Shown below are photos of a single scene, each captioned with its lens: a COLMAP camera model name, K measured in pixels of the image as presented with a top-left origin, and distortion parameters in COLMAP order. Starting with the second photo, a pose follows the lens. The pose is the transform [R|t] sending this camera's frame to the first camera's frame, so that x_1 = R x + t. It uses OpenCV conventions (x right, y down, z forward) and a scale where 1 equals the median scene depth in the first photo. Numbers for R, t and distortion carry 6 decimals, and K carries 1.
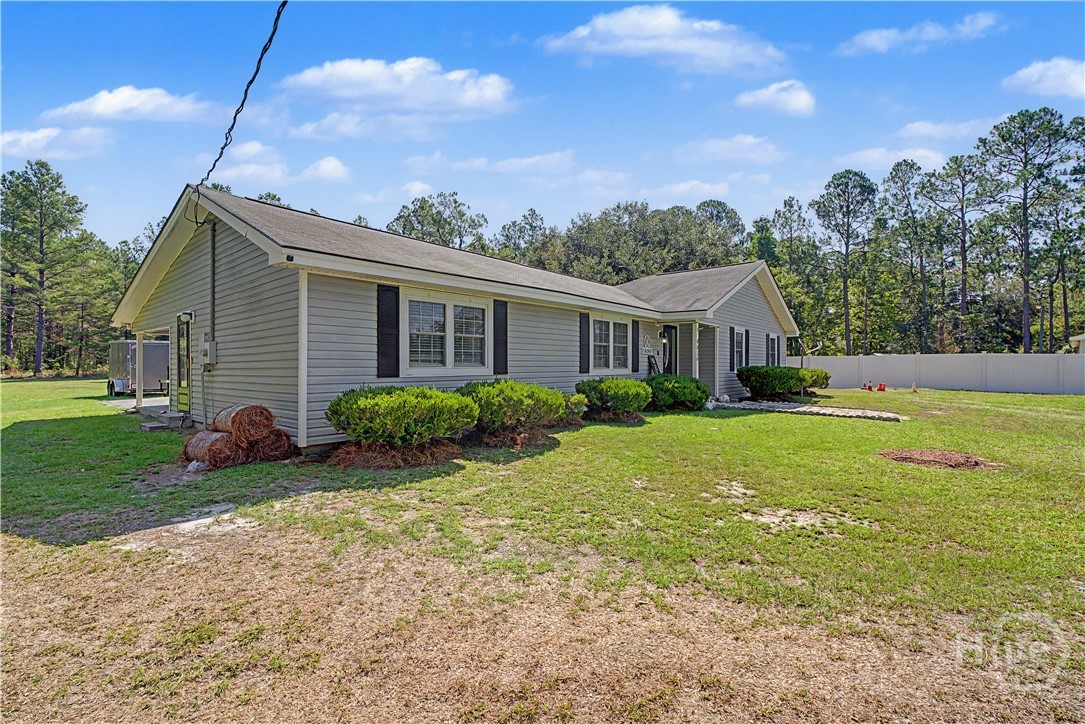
lens RADIAL K [[479.7, 0, 542.5], [0, 479.7, 362.0], [0, 0, 1]] dist [-0.014948, -0.000220]
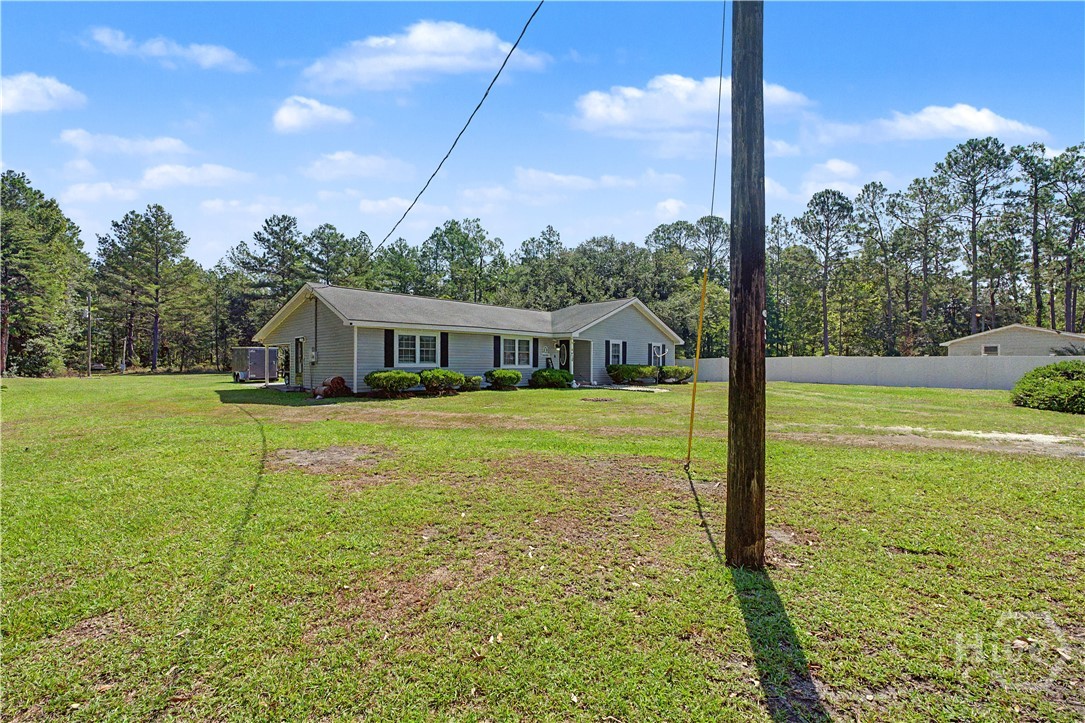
lens RADIAL K [[479.7, 0, 542.5], [0, 479.7, 361.5], [0, 0, 1]] dist [-0.014948, -0.000220]
pose [[0.996320, 0.003773, -0.085631, 0.101808], [-0.003929, 0.999991, -0.001645, 0.000580], [0.085624, 0.001976, 0.996326, -0.208410]]
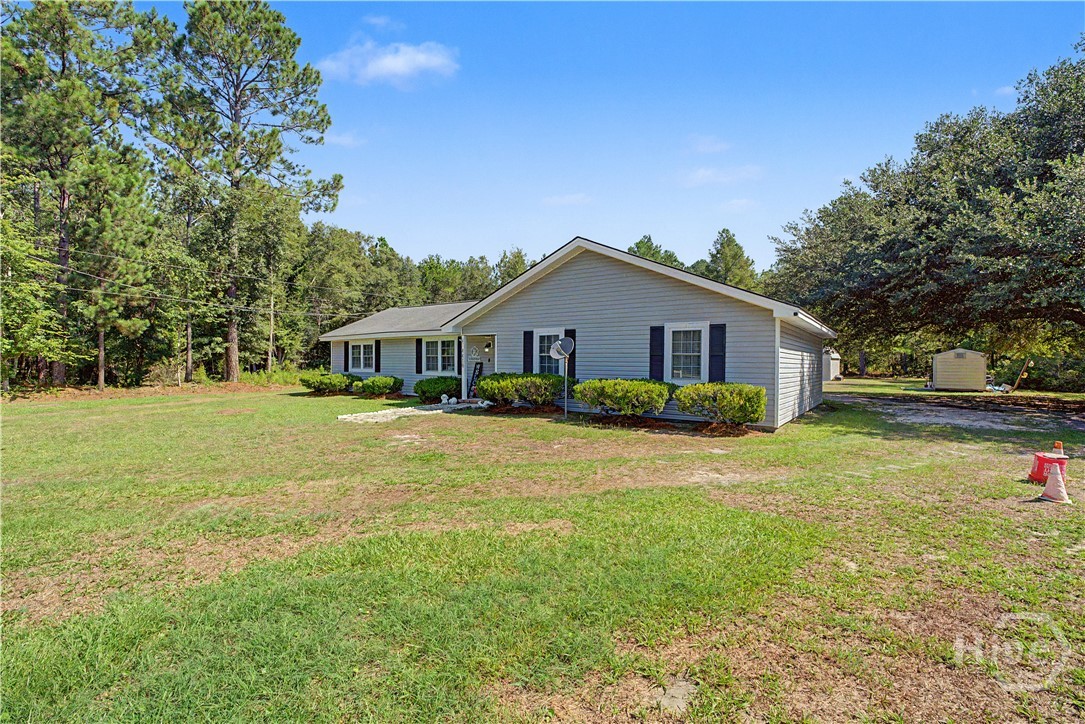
lens RADIAL K [[479.7, 0, 542.5], [0, 479.7, 362.0], [0, 0, 1]] dist [-0.014948, -0.000220]
pose [[0.076573, 0.001522, -0.997063, 0.428309], [0.001092, 0.999998, 0.001610, -0.004925], [0.997063, -0.001212, 0.076571, 0.308360]]
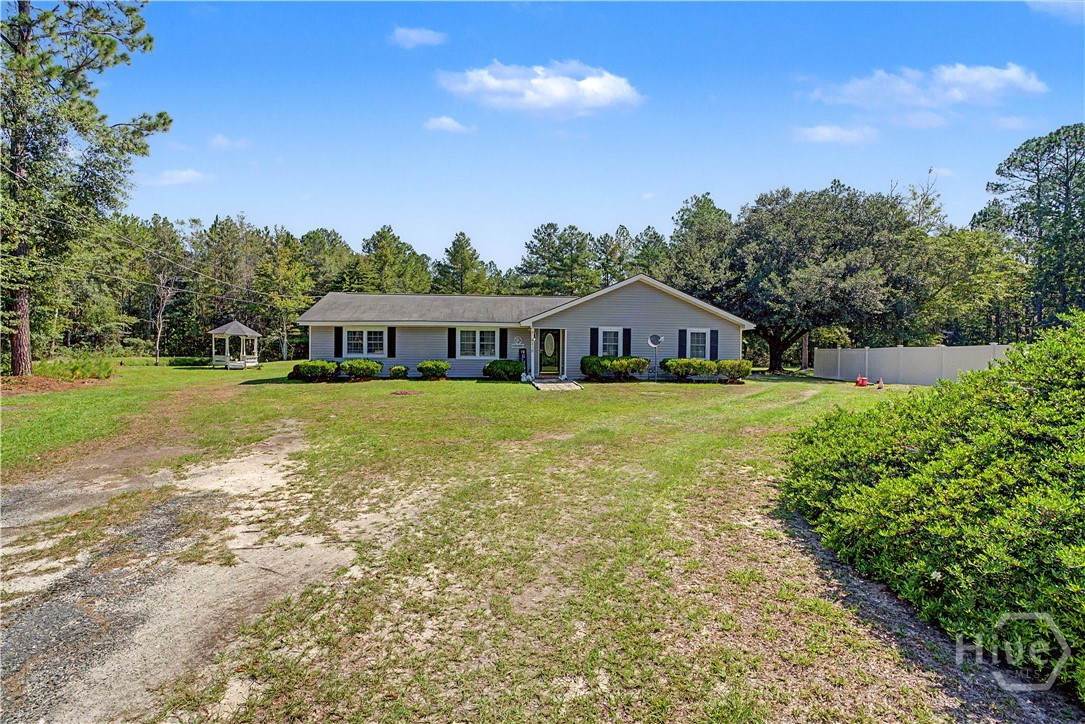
lens RADIAL K [[479.7, 0, 542.5], [0, 479.7, 362.0], [0, 0, 1]] dist [-0.014948, -0.000220]
pose [[0.700099, 0.023871, -0.713646, 0.416660], [-0.003206, 0.999536, 0.030288, -0.005356], [0.714038, -0.018917, 0.699851, -0.028308]]
